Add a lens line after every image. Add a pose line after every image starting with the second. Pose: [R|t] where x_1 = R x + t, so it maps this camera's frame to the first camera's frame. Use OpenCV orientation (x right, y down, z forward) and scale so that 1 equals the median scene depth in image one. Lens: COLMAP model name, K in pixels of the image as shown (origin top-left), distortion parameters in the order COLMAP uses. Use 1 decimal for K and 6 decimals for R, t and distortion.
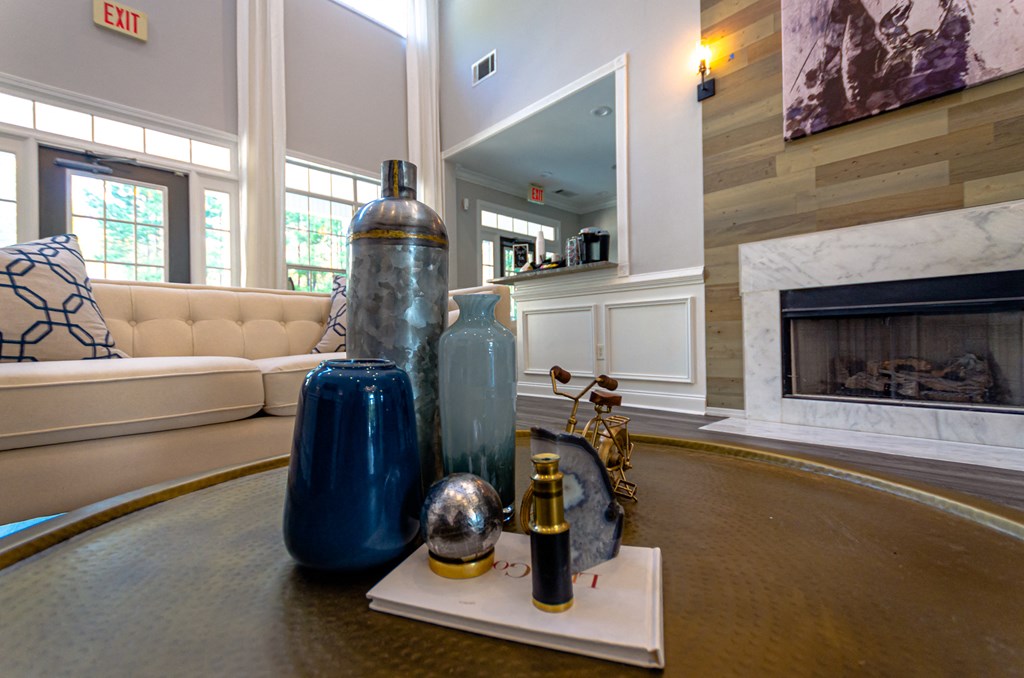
lens RADIAL K [[450.0, 0, 500.4], [0, 450.0, 335.1], [0, 0, 1]] dist [0.006702, -0.000944]
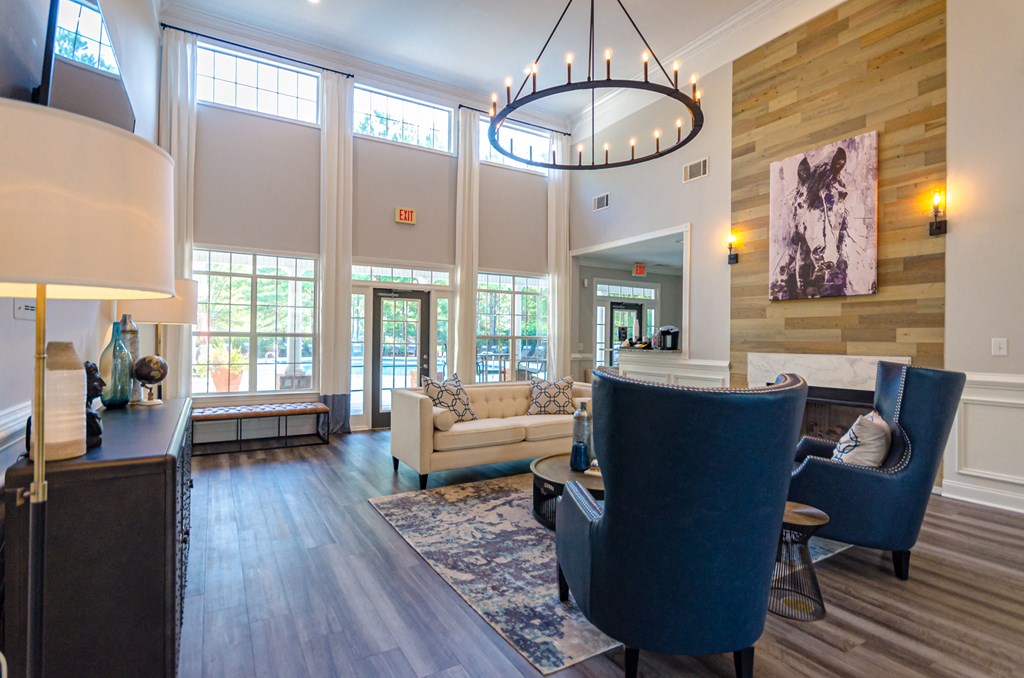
lens RADIAL K [[486.3, 0, 502.9], [0, 486.3, 335.8], [0, 0, 1]] dist [0.003602, -0.003436]
pose [[0.974689, 0.023475, -0.222330, 0.022795], [-0.023088, 0.999724, 0.004342, -0.239257], [0.222370, 0.000901, 0.974962, -0.991261]]
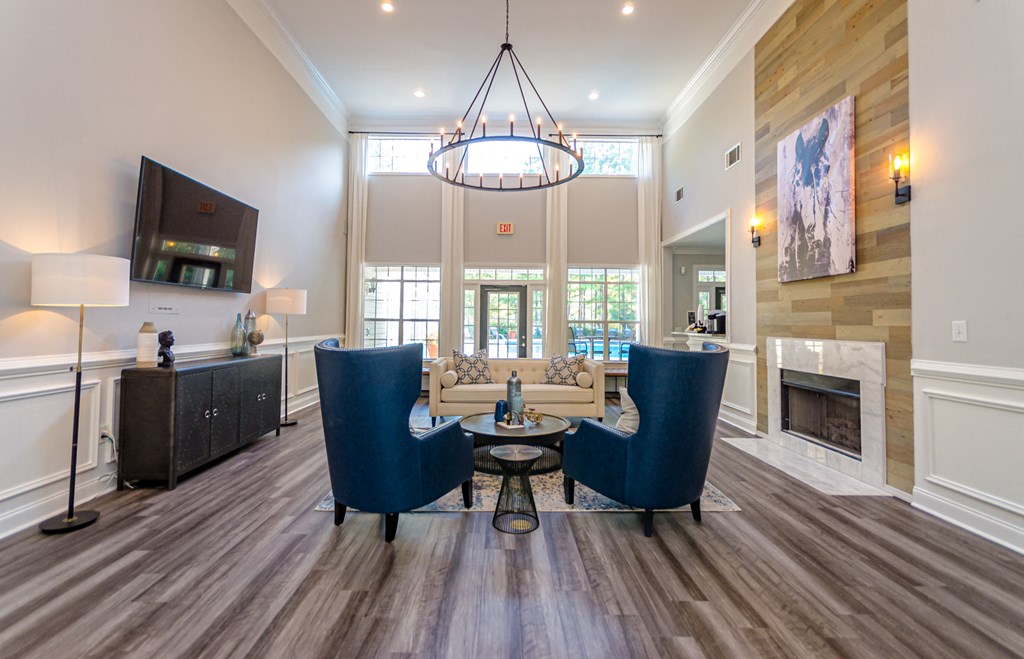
lens RADIAL K [[441.2, 0, 507.5], [0, 441.2, 306.0], [0, 0, 1]] dist [0.002554, 0.001130]
pose [[0.742512, -0.002274, -0.669828, 0.870089], [-0.015609, 0.999664, -0.020697, -0.253140], [0.669650, 0.025824, 0.742227, -0.848681]]
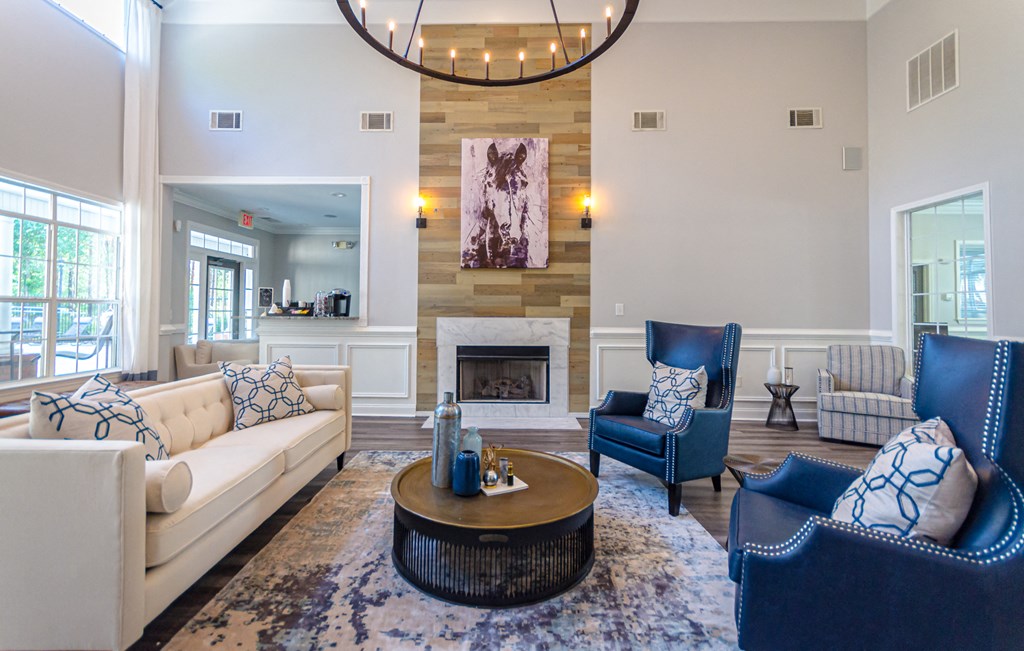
lens RADIAL K [[448.1, 0, 496.4], [0, 448.1, 299.1], [0, 0, 1]] dist [0.002386, 0.001204]
pose [[0.702693, 0.038582, 0.710447, -0.528917], [-0.023239, 0.999240, -0.031281, -0.211562], [-0.711114, 0.005471, 0.703056, -0.380799]]
